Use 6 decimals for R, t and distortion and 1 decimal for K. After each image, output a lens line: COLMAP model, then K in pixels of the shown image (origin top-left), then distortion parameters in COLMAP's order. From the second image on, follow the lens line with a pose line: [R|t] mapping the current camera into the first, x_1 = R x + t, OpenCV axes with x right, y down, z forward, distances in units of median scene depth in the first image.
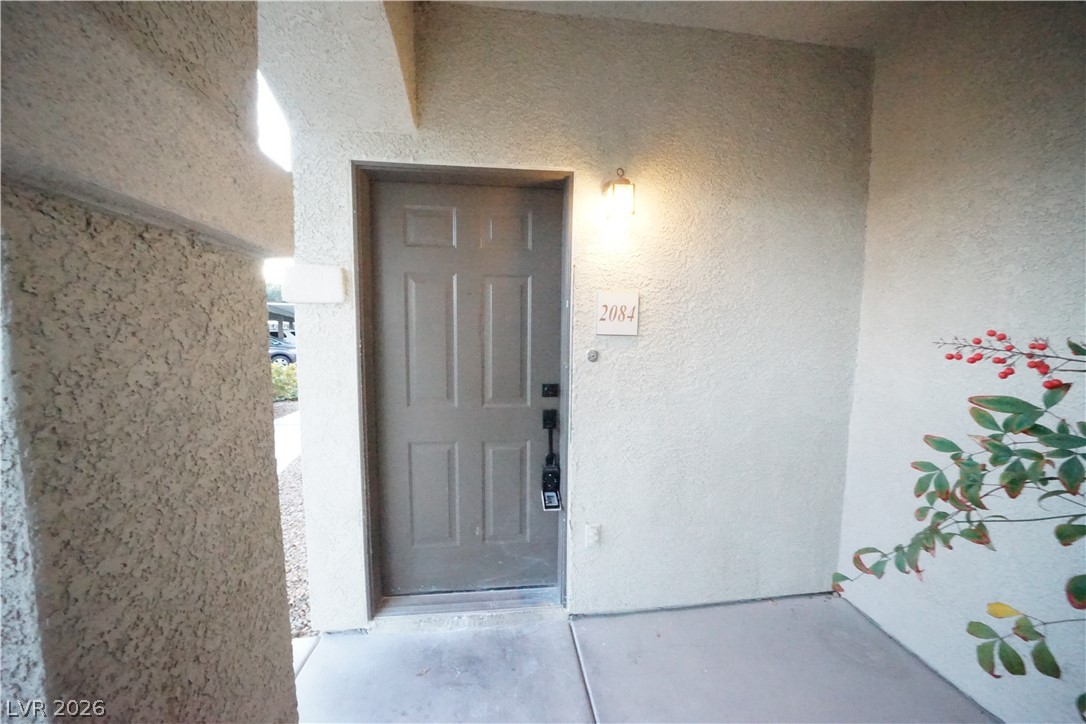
lens RADIAL K [[373.8, 0, 546.1], [0, 373.8, 360.4], [0, 0, 1]] dist [-0.015304, -0.000042]
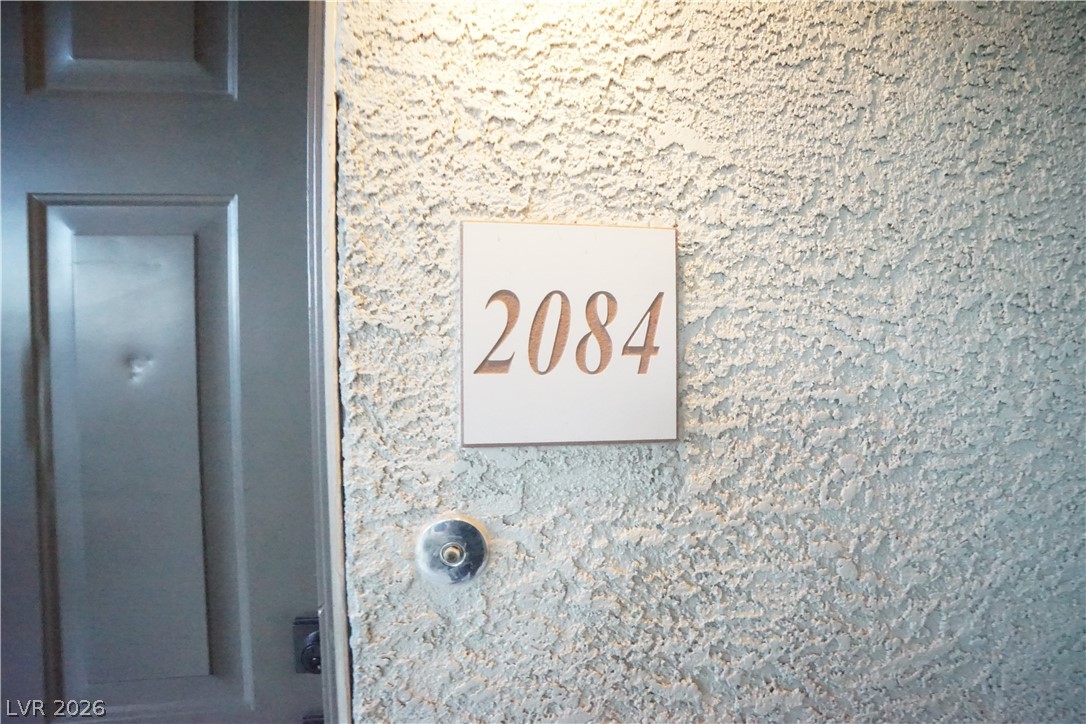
lens RADIAL K [[373.8, 0, 539.2], [0, 373.8, 366.2], [0, 0, 1]] dist [-0.015304, -0.000042]
pose [[0.999468, -0.024040, -0.022042, 0.176389], [0.022377, 0.997095, -0.072802, -0.093465], [0.023728, 0.072270, 0.997103, 0.798569]]
